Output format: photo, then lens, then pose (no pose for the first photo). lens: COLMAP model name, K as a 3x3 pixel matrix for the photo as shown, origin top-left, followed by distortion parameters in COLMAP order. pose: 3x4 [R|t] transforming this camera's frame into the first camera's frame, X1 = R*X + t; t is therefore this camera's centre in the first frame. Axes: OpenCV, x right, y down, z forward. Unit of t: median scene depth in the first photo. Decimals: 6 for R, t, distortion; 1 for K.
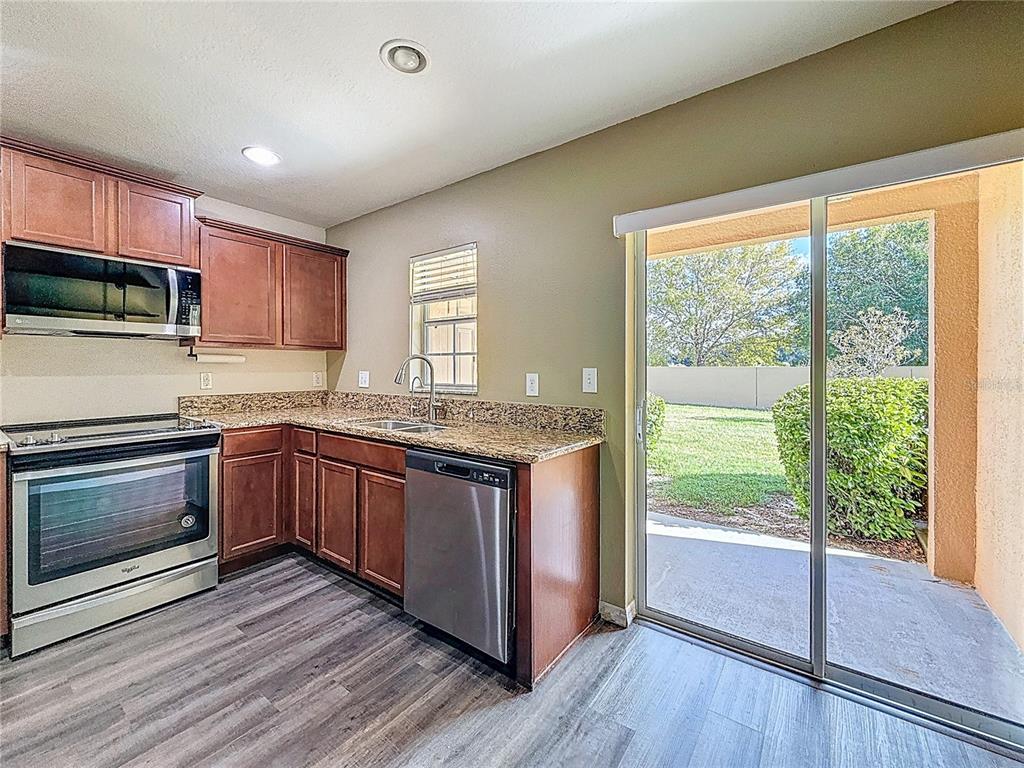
lens RADIAL K [[423.3, 0, 511.7], [0, 423.3, 377.9], [0, 0, 1]] dist [-0.001646, 0.000437]
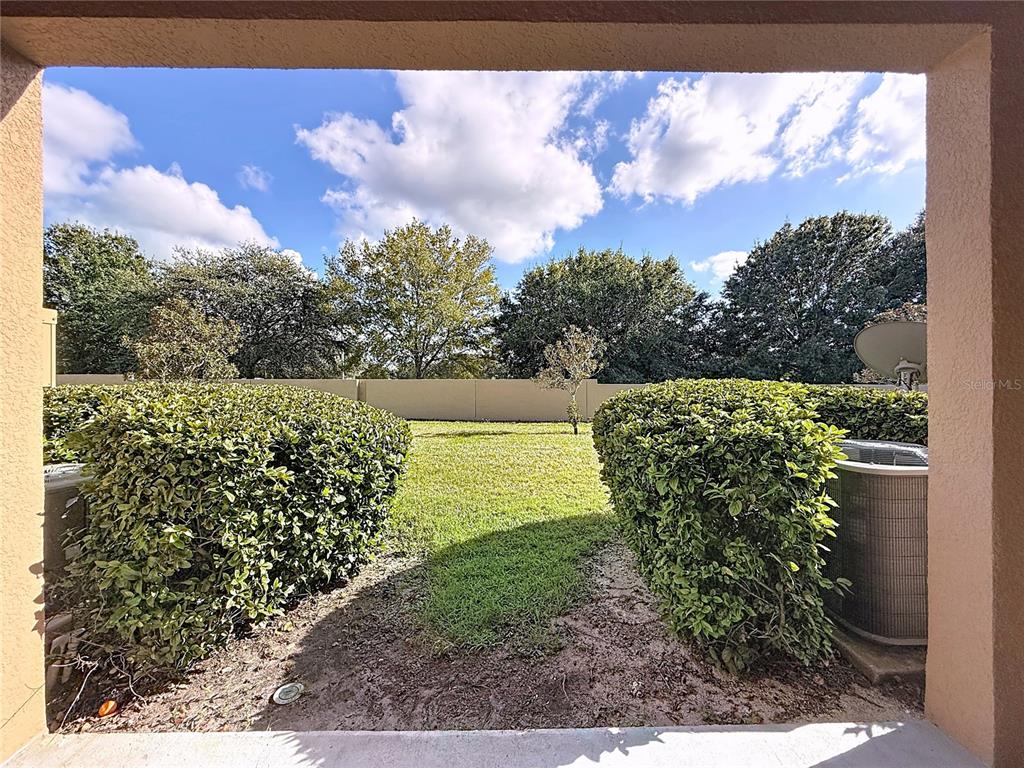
lens RADIAL K [[415.6, 0, 512.0], [0, 415.6, 384.0], [0, 0, 1]] dist [-0.000342, 0.000037]
pose [[0.796646, 0.001487, 0.604444, 0.296307], [0.011795, 0.999768, -0.018004, 0.027359], [-0.604331, 0.021473, 0.796444, 1.079418]]
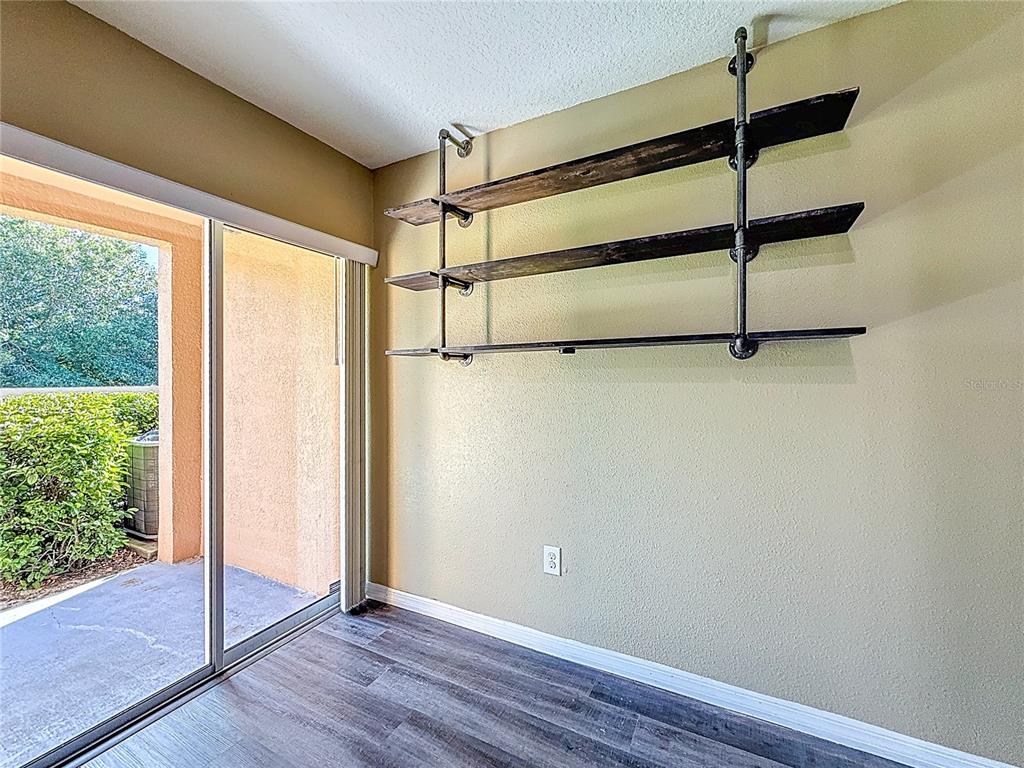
lens RADIAL K [[423.3, 0, 511.7], [0, 423.3, 377.9], [0, 0, 1]] dist [-0.001646, 0.000437]
pose [[-0.155495, 0.009129, 0.987794, -0.315963], [0.026512, 0.999636, -0.005065, -0.003970], [-0.987481, 0.025401, -0.155681, 0.300663]]
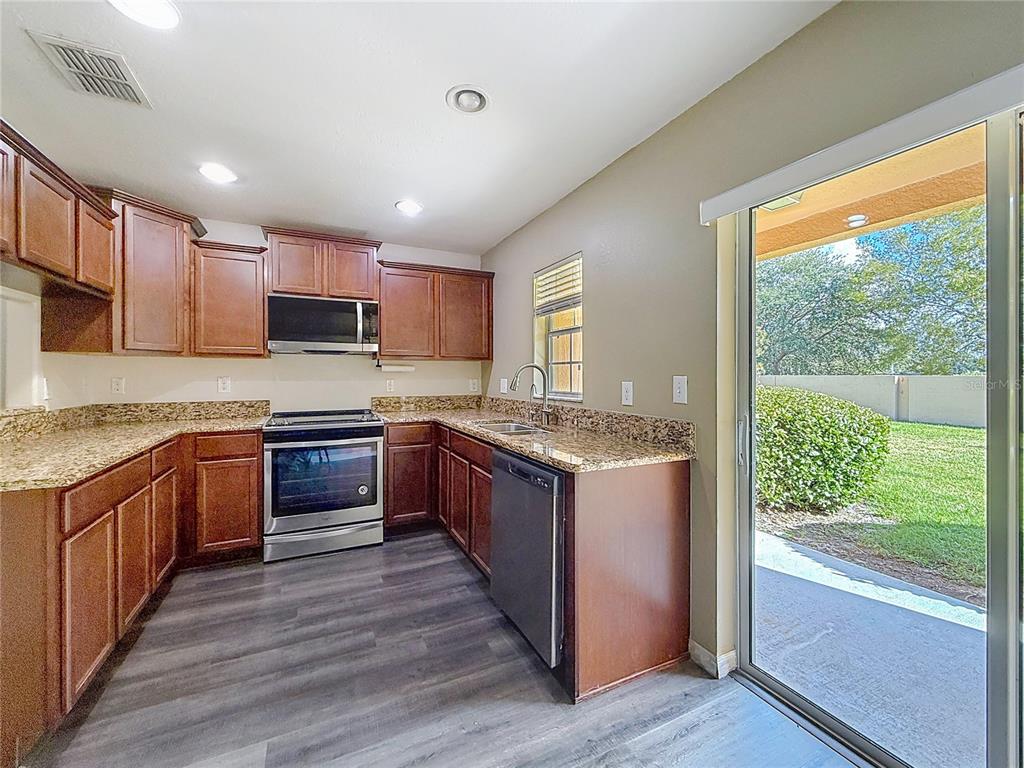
lens RADIAL K [[414.2, 0, 512.0], [0, 414.2, 384.0], [0, 0, 1]] dist [0.002321, 0.000175]
pose [[0.886799, 0.010011, -0.462047, 0.236648], [-0.012141, 0.999925, -0.001637, -0.000430], [0.461996, 0.007062, 0.886854, 0.048633]]
